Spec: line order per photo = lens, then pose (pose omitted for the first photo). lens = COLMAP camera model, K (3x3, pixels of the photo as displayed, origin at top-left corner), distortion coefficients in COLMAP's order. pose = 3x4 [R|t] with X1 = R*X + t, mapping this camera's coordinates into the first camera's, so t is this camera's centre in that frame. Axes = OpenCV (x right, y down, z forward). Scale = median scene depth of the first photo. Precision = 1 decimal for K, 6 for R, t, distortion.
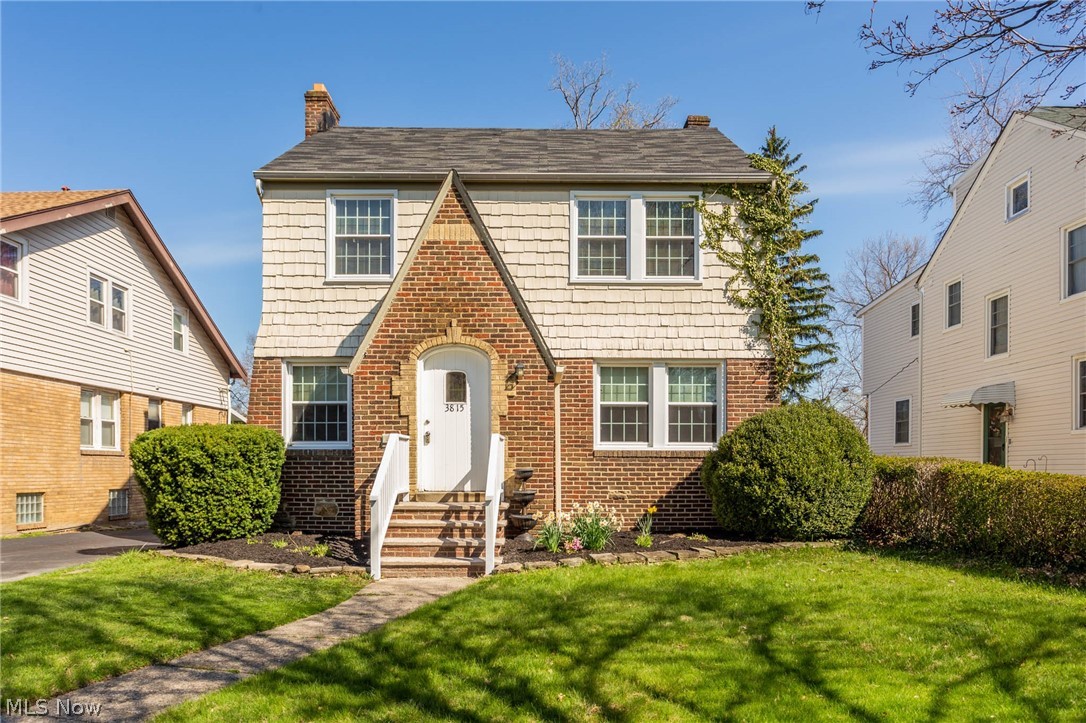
lens RADIAL K [[788.4, 0, 543.1], [0, 788.4, 407.8], [0, 0, 1]] dist [0.000700, 0.003485]
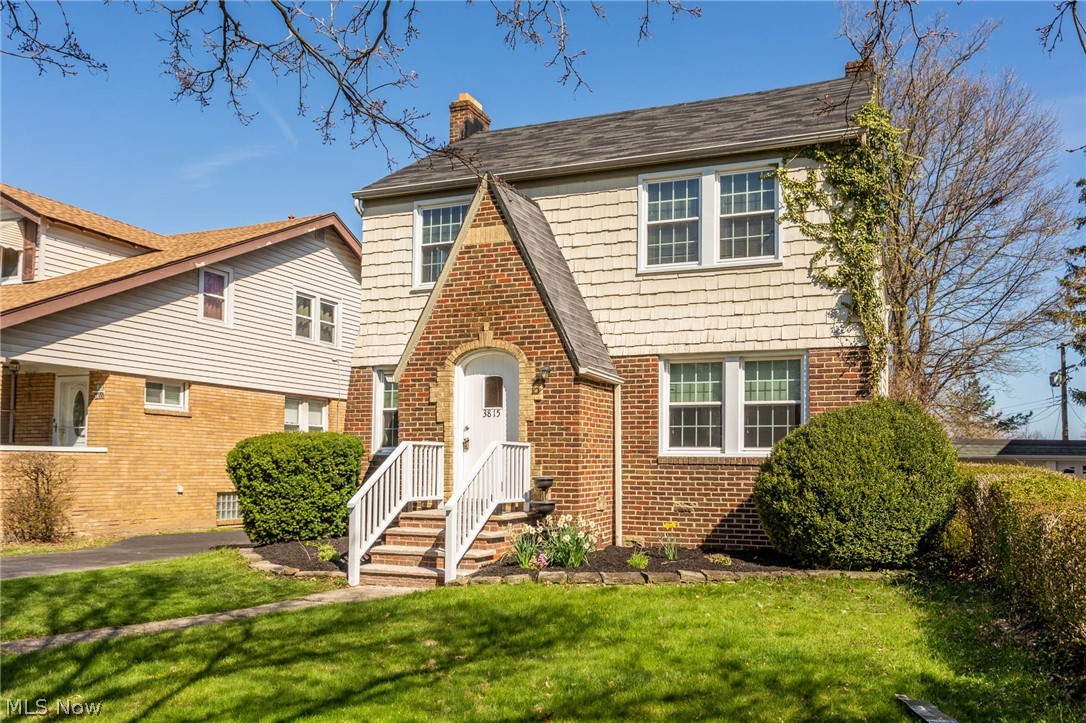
lens RADIAL K [[858.8, 0, 543.0], [0, 858.8, 361.5], [0, 0, 1]] dist [0.005055, 0.000834]
pose [[0.927208, -0.039355, -0.372474, 0.310698], [0.021520, 0.998419, -0.051919, -0.006626], [0.373929, 0.040124, 0.926589, 0.033762]]
